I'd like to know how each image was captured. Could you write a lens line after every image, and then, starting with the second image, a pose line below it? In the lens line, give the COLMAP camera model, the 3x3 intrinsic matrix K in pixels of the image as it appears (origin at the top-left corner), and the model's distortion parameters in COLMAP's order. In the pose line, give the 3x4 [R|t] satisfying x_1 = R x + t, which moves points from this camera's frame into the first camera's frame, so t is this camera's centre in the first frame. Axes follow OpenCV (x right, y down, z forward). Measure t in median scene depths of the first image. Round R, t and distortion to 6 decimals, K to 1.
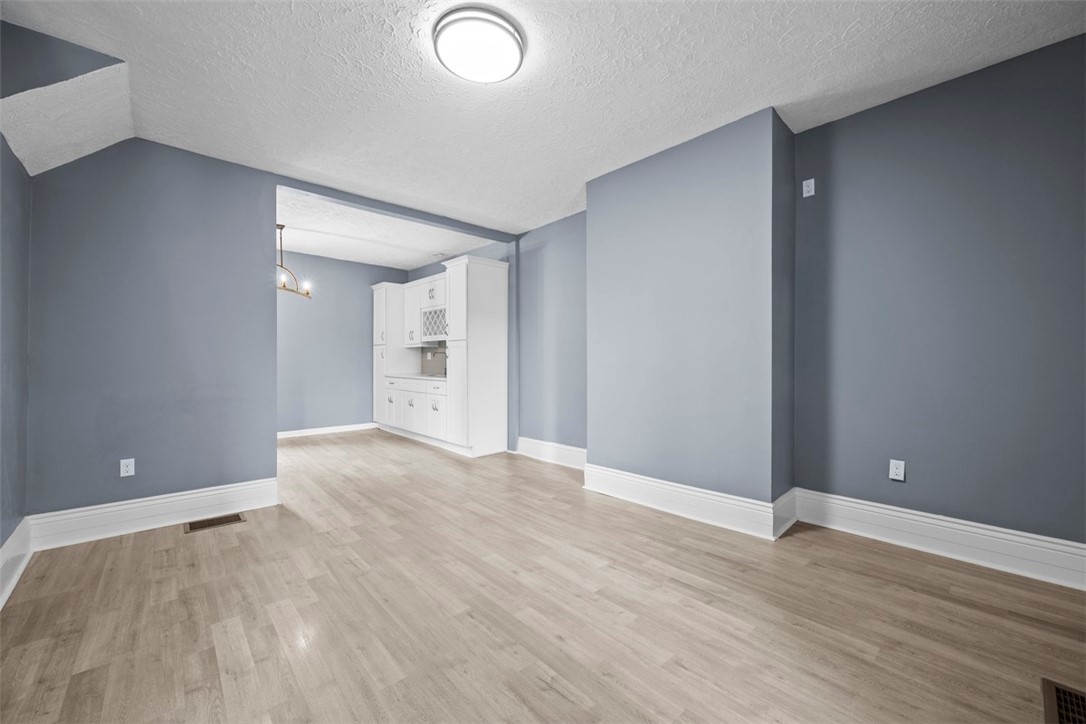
lens RADIAL K [[436.6, 0, 543.0], [0, 436.6, 362.0], [0, 0, 1]] dist [0.000616, 0.000138]
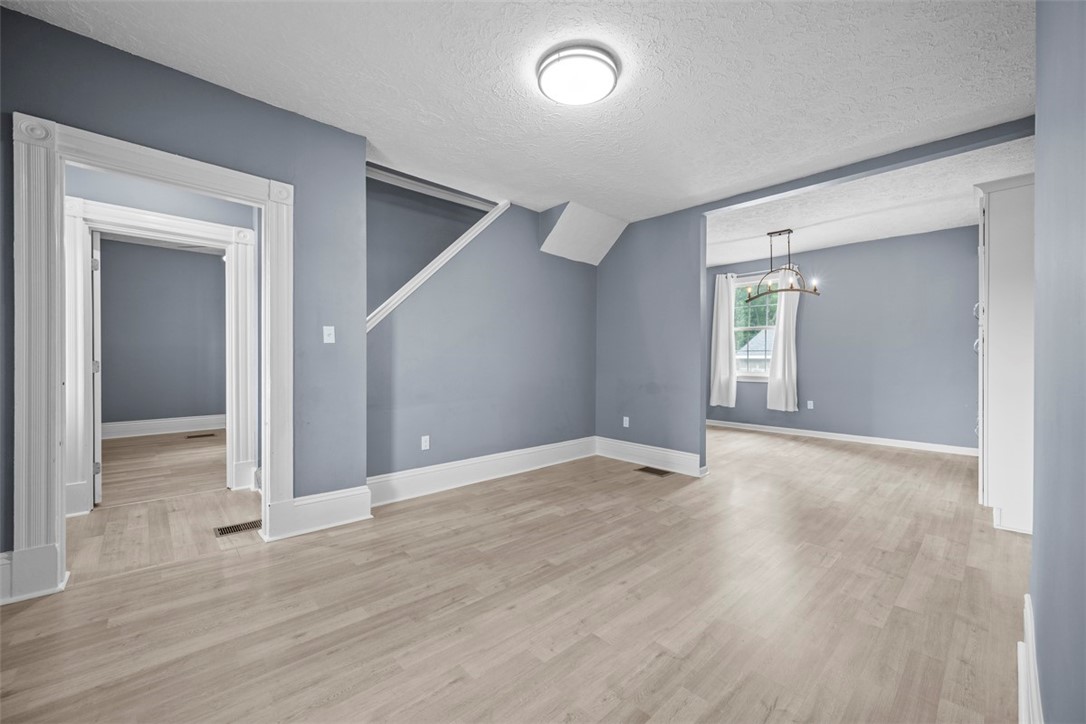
lens RADIAL K [[423.4, 0, 535.5], [0, 423.4, 364.8], [0, 0, 1]] dist [0.000997, 0.000259]
pose [[-0.006756, 0.015936, -0.999850, 0.833021], [-0.007598, 0.999843, 0.015987, -0.004116], [0.999948, 0.007705, -0.006634, 0.798218]]
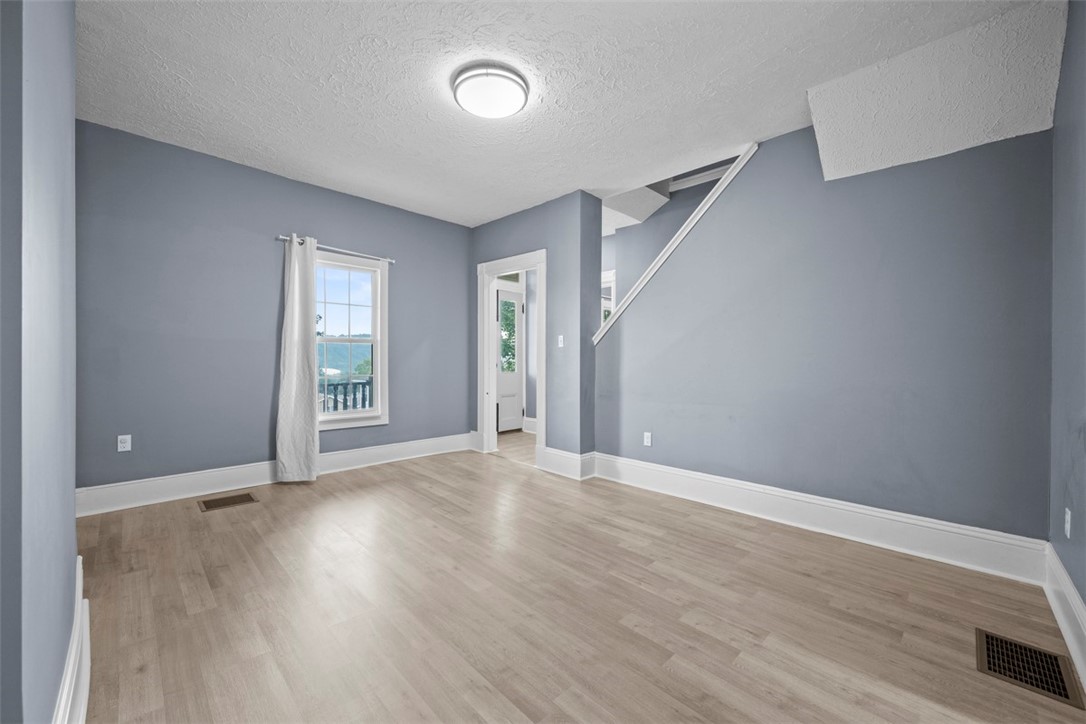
lens RADIAL K [[418.1, 0, 533.1], [0, 418.1, 352.3], [0, 0, 1]] dist [0.013207, -0.000157]
pose [[-0.999495, -0.001124, -0.031742, -0.202624], [-0.000579, 0.999852, -0.017167, 0.011665], [0.031756, -0.017140, -0.999349, 1.923983]]
